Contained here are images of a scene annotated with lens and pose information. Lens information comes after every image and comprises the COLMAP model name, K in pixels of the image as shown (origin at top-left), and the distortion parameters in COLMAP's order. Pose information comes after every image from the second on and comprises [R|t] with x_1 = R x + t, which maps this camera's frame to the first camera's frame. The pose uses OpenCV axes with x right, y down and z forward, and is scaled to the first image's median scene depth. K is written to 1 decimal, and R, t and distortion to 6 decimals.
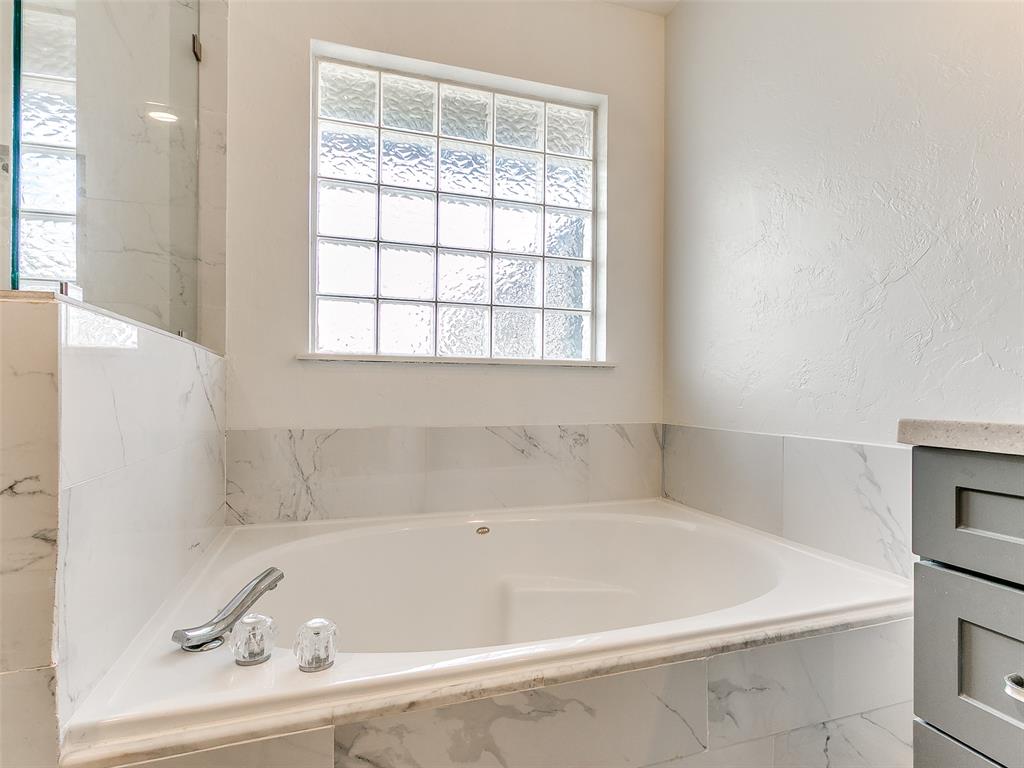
lens RADIAL K [[533.3, 0, 542.6], [0, 533.3, 389.6], [0, 0, 1]] dist [0.000305, -0.001400]
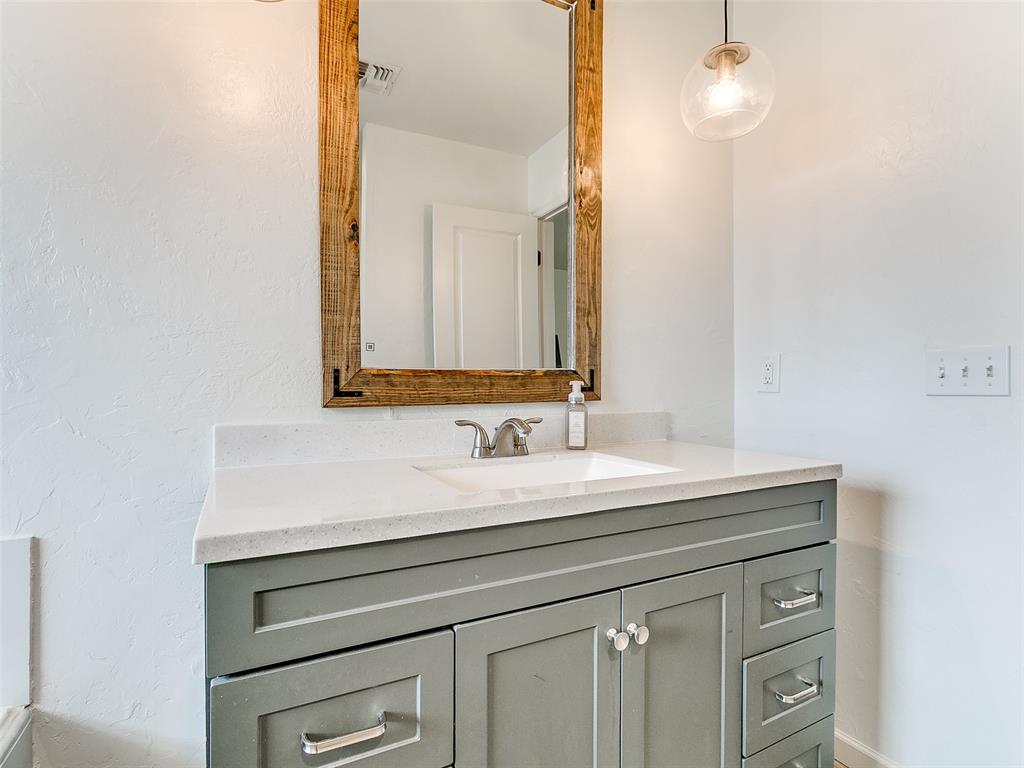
lens RADIAL K [[548.5, 0, 497.5], [0, 548.5, 387.7], [0, 0, 1]] dist [0.002177, -0.000231]
pose [[-0.125945, -0.005713, 0.992021, -0.124147], [-0.001247, 0.999984, 0.005601, -0.079795], [-0.992037, -0.000532, -0.125950, 0.232277]]
